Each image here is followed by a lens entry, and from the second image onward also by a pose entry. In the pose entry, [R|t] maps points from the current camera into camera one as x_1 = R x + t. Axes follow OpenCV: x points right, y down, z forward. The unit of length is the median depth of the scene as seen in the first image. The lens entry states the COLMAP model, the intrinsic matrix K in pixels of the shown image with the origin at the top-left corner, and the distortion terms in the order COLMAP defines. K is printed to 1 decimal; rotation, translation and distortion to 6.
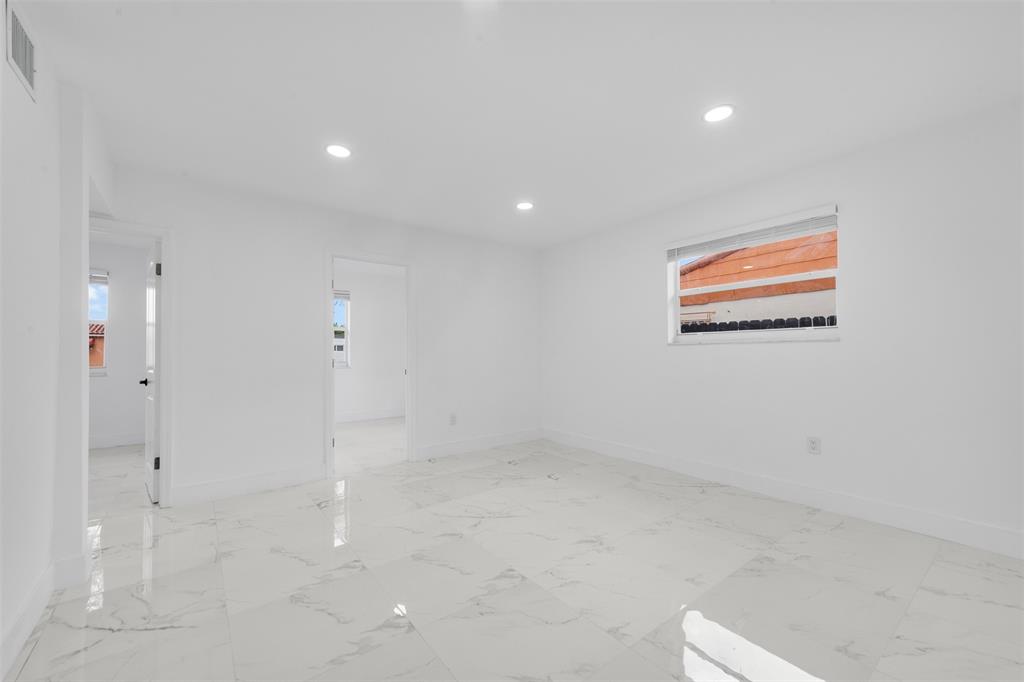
lens RADIAL K [[426.0, 0, 513.1], [0, 426.0, 346.5], [0, 0, 1]] dist [0.012270, 0.000153]
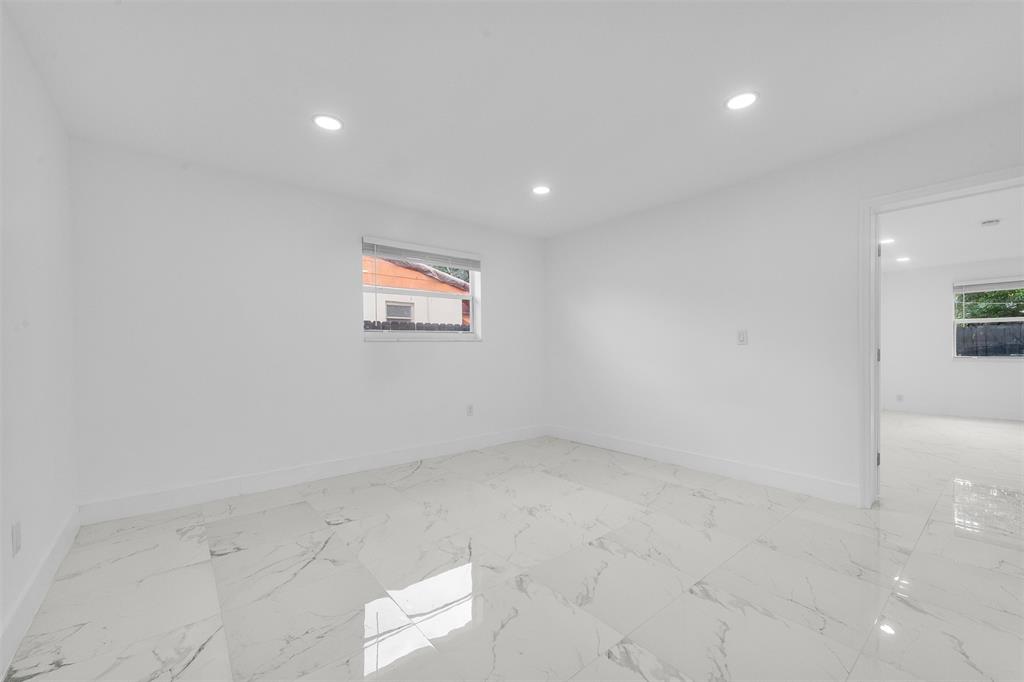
lens RADIAL K [[426.0, 0, 513.1], [0, 426.0, 346.5], [0, 0, 1]] dist [0.012270, 0.000153]
pose [[-0.061931, 0.005500, 0.998065, -0.835478], [-0.003921, 0.999976, -0.005754, 0.015104], [-0.998073, -0.004270, -0.061908, 0.966189]]
